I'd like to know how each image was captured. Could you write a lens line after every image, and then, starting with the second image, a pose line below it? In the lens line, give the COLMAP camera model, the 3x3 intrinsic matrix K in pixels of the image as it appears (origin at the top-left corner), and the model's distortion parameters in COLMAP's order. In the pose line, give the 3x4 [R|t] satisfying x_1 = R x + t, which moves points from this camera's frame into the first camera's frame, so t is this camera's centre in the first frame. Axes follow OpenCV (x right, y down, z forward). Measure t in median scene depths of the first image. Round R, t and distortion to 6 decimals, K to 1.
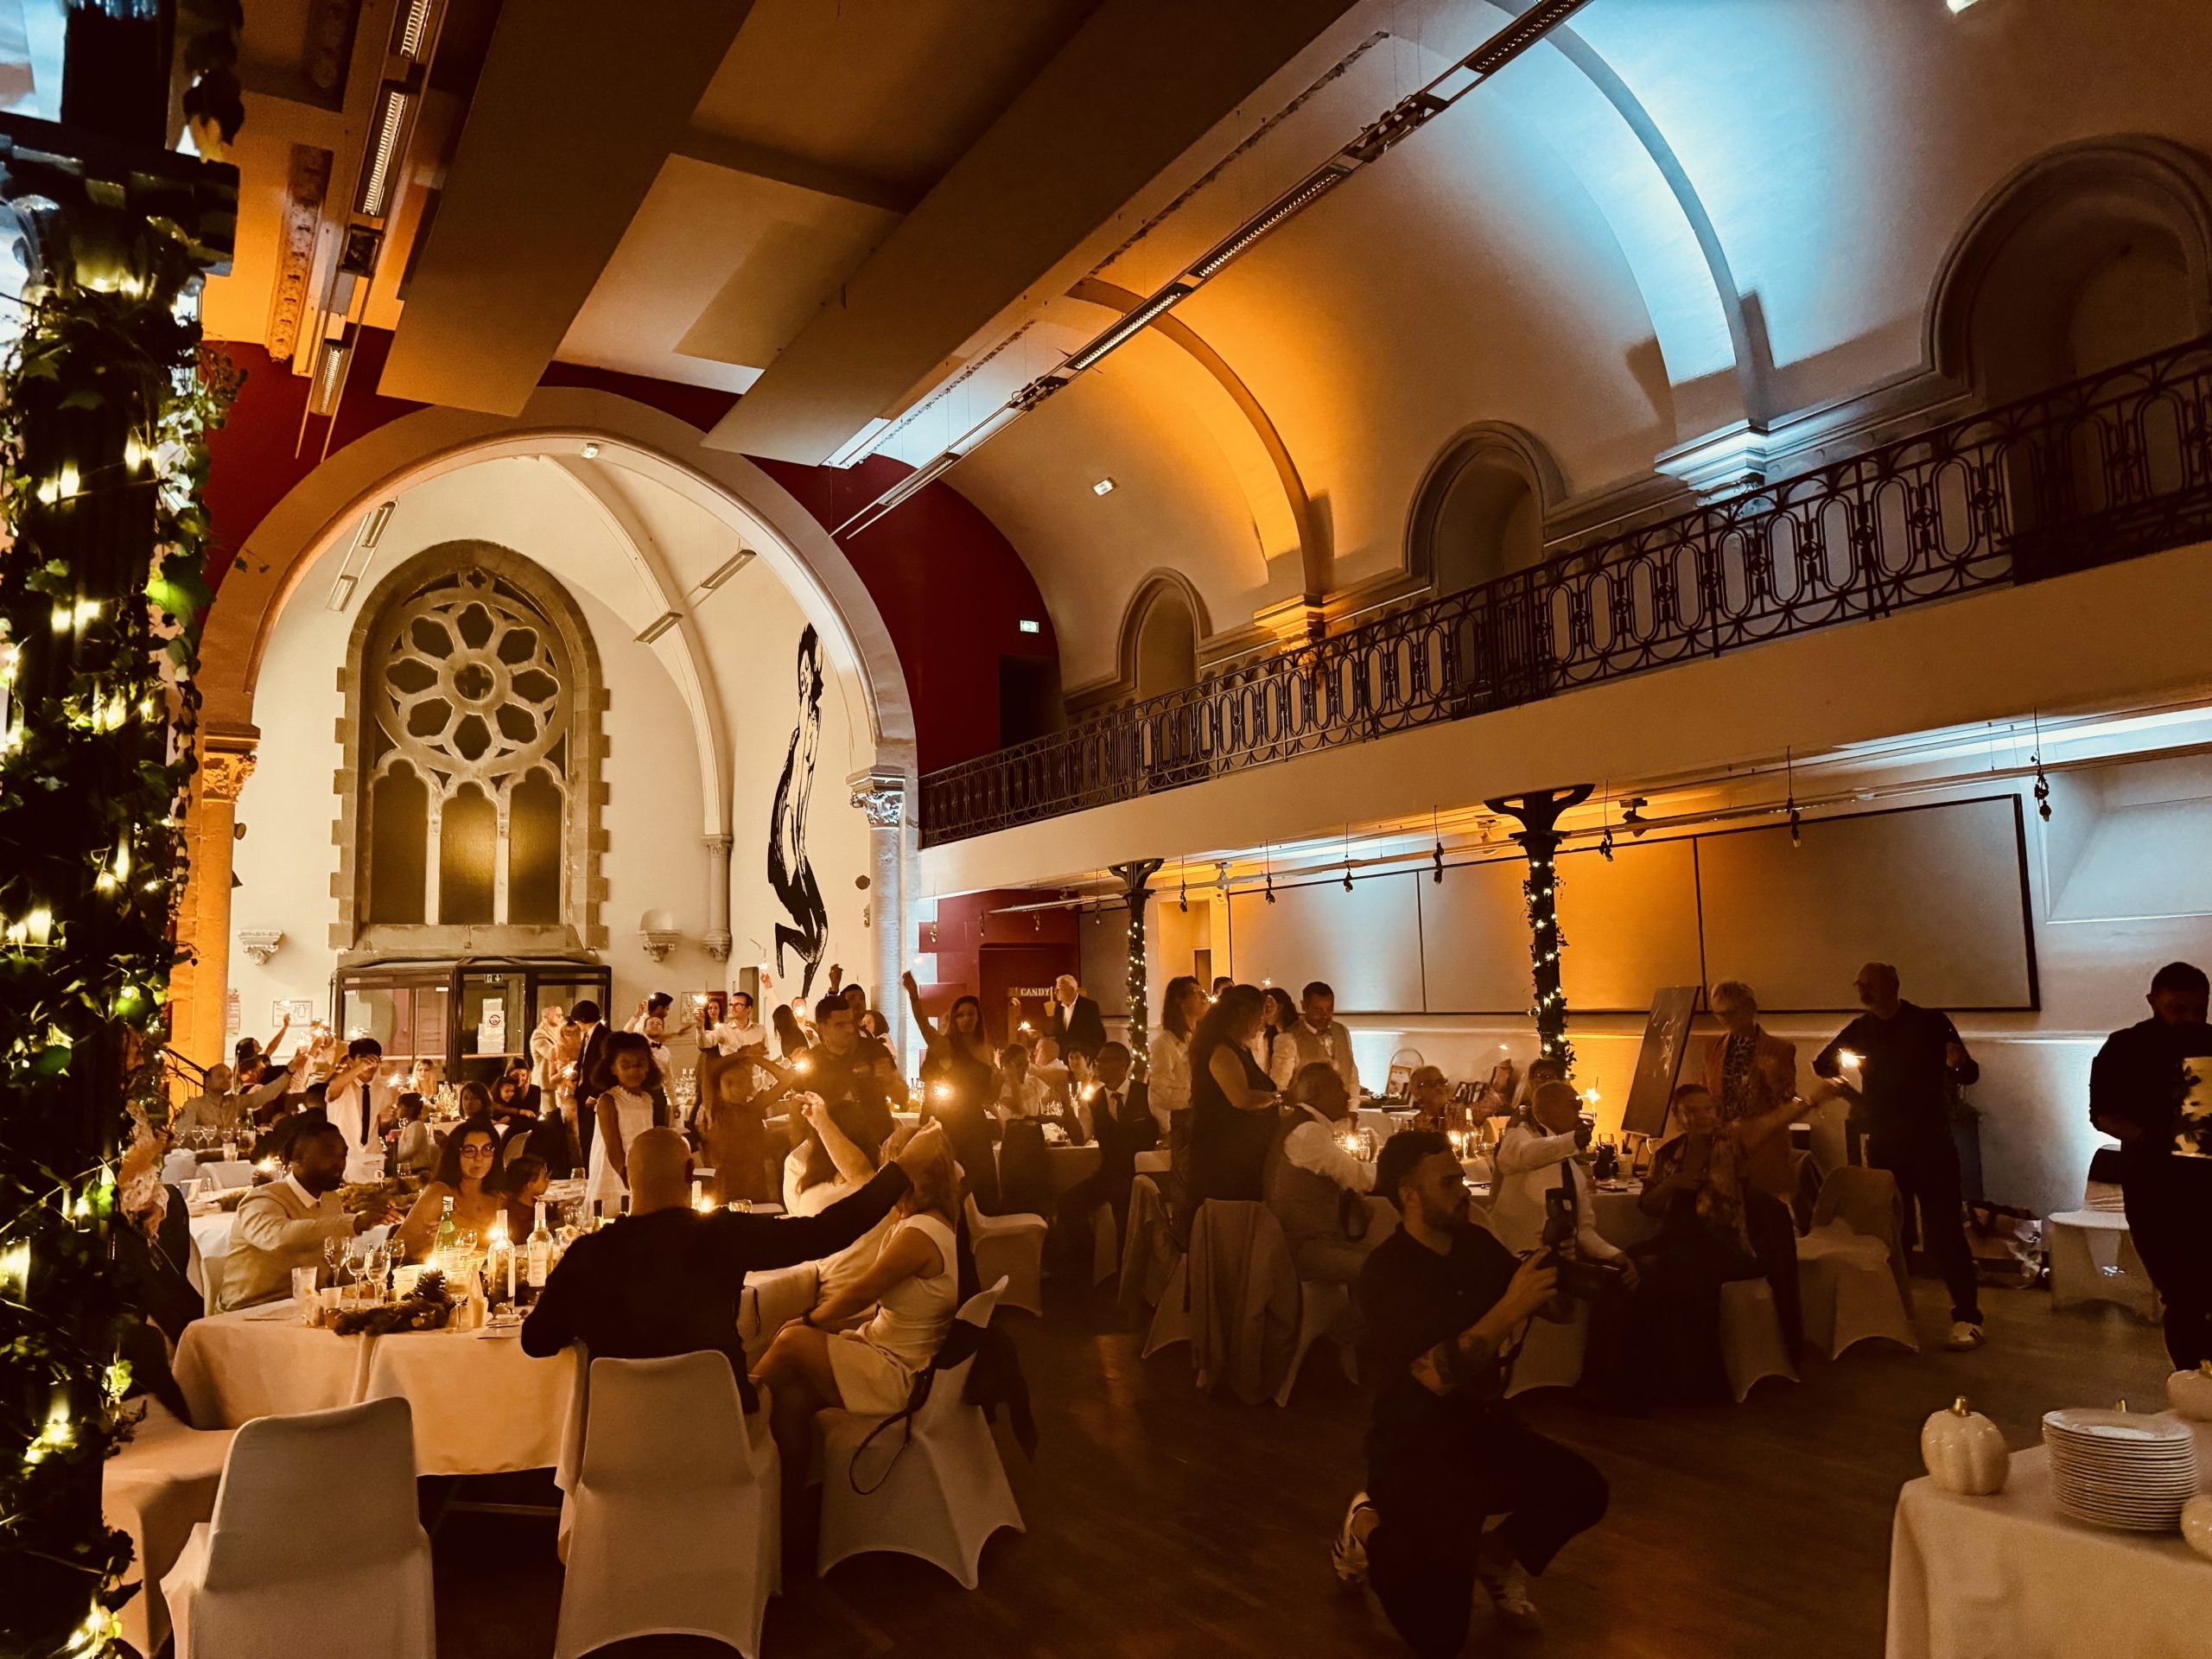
lens RADIAL K [[1561.4, 0, 1106.0], [0, 1561.4, 829.5], [0, 0, 1]] dist [0.003234, -0.007486]
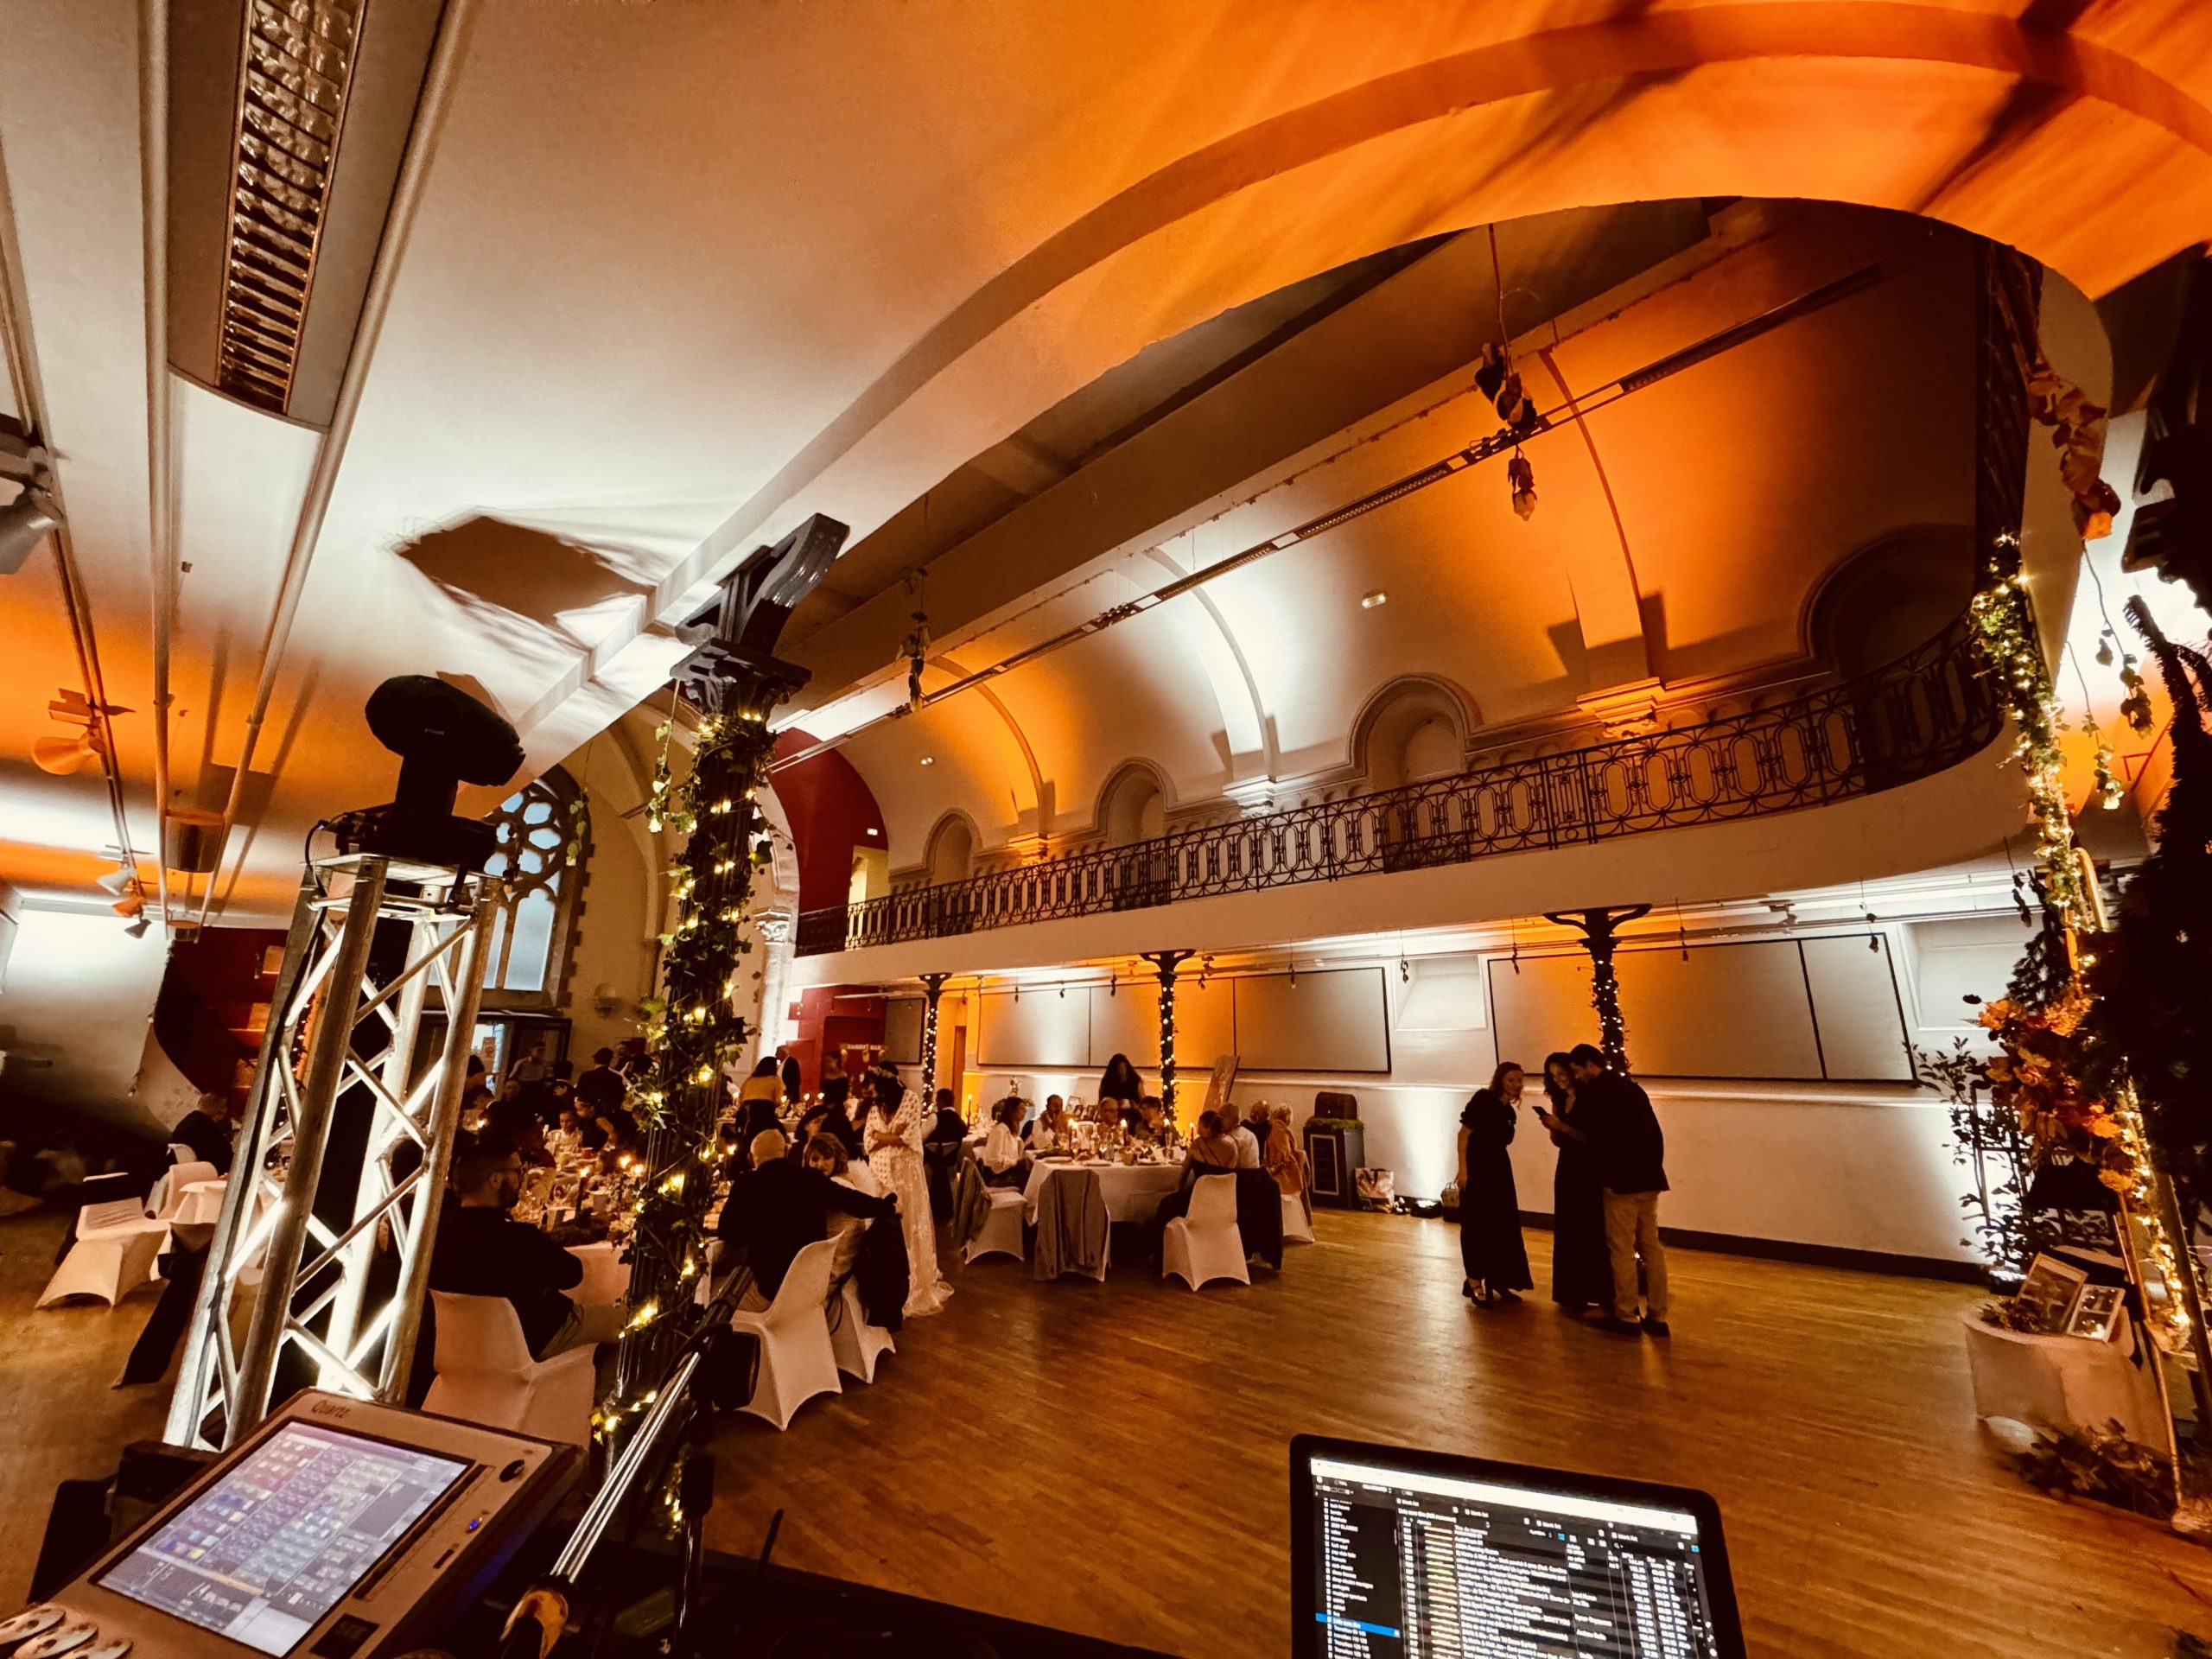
lens RADIAL K [[895.4, 0, 1110.6], [0, 895.4, 800.6], [0, 0, 1]] dist [0.016514, -0.017669]
pose [[0.959256, 0.107792, 0.261168, -0.089963], [-0.063023, 0.982707, -0.174113, -0.008469], [-0.275419, 0.150559, 0.949461, -0.062299]]
